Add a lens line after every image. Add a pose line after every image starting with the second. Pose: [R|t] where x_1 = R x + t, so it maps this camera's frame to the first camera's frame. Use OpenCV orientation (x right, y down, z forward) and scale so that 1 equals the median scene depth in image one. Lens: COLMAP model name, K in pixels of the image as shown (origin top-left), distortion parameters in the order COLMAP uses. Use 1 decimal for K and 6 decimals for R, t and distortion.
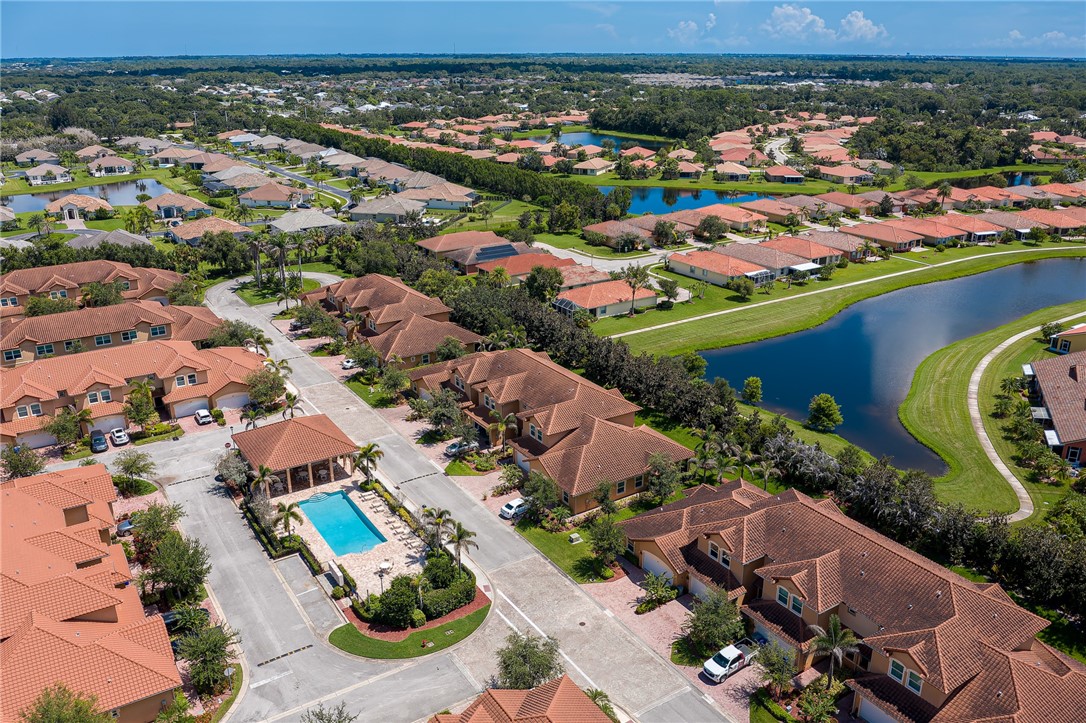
lens RADIAL K [[846.2, 0, 561.6], [0, 846.2, 360.3], [0, 0, 1]] dist [-0.036062, 0.002166]
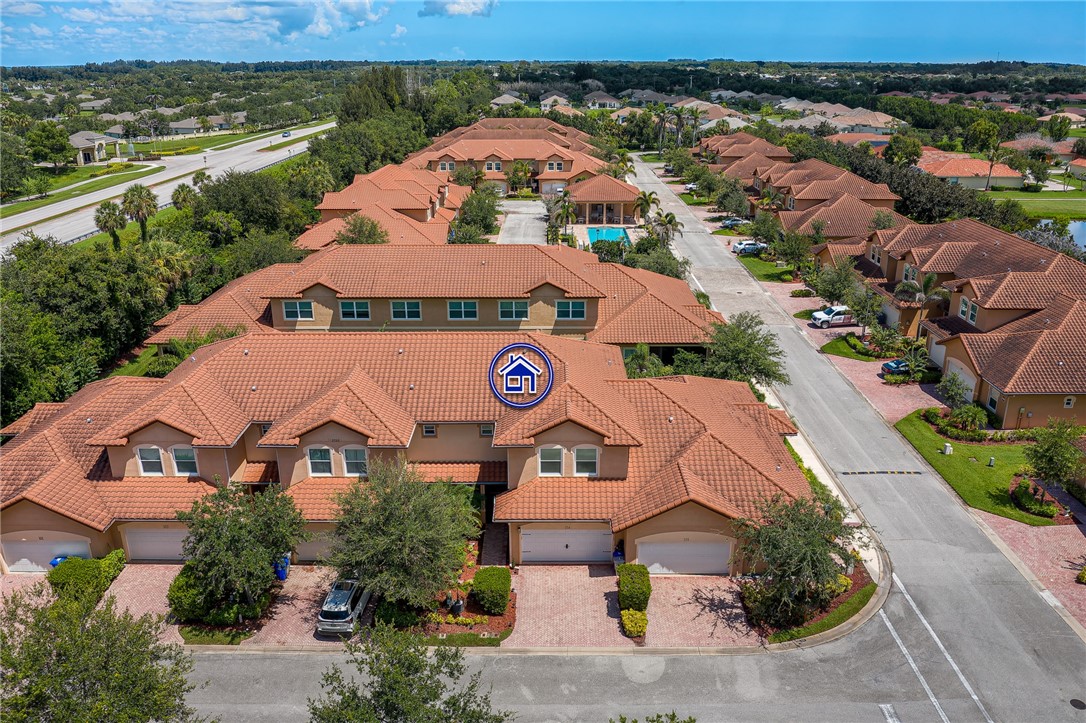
lens RADIAL K [[846.2, 0, 561.6], [0, 846.2, 360.3], [0, 0, 1]] dist [-0.036062, 0.002166]
pose [[0.835989, 0.183878, -0.517022, 0.338361], [-0.189213, 0.980996, 0.042945, 0.306808], [0.515093, 0.061926, 0.854894, -0.096720]]
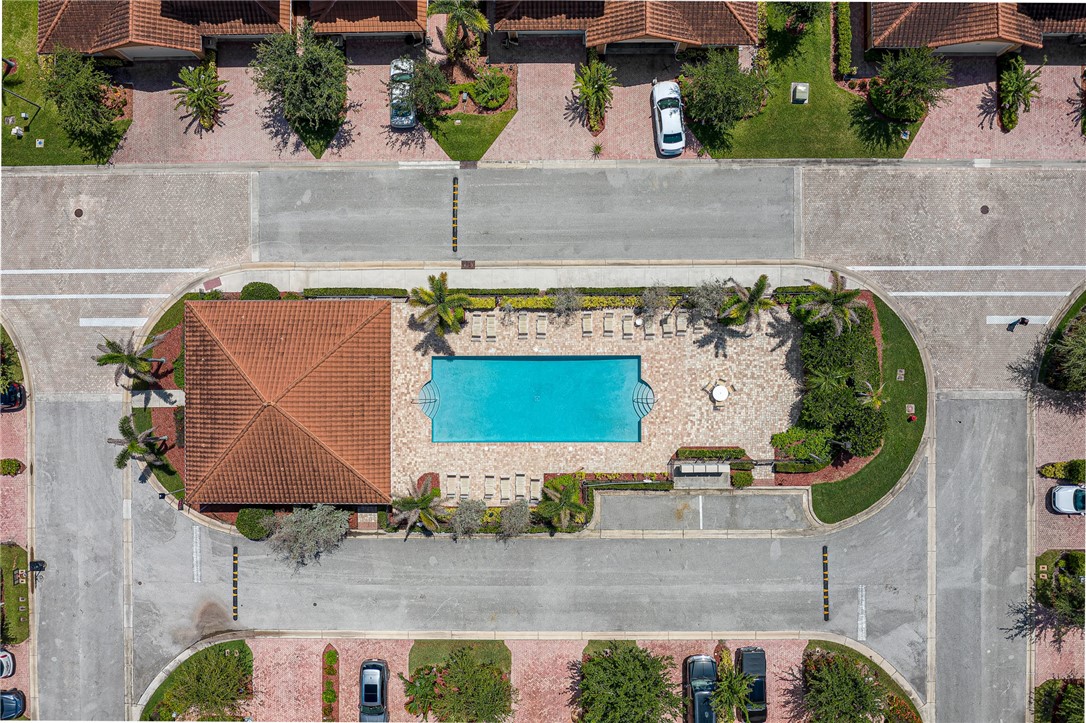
lens RADIAL K [[846.2, 0, 561.6], [0, 846.2, 360.3], [0, 0, 1]] dist [-0.036062, 0.002166]
pose [[0.558914, -0.829190, 0.007686, -0.217671], [0.295791, 0.208020, 0.932328, -0.322090], [-0.774676, -0.518817, 0.361533, 0.731811]]
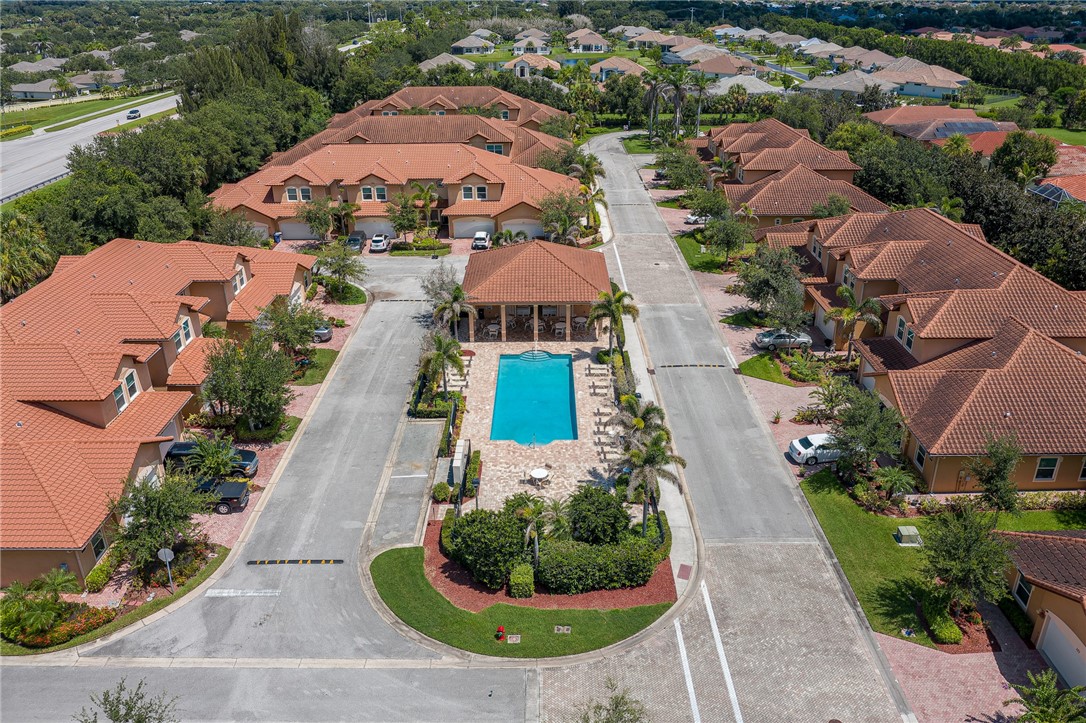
lens RADIAL K [[846.2, 0, 561.6], [0, 846.2, 360.3], [0, 0, 1]] dist [-0.036062, 0.002166]
pose [[0.838293, 0.218505, -0.499520, 0.060886], [-0.184005, 0.975810, 0.118051, 0.081687], [0.513232, -0.007047, 0.858221, 0.430930]]
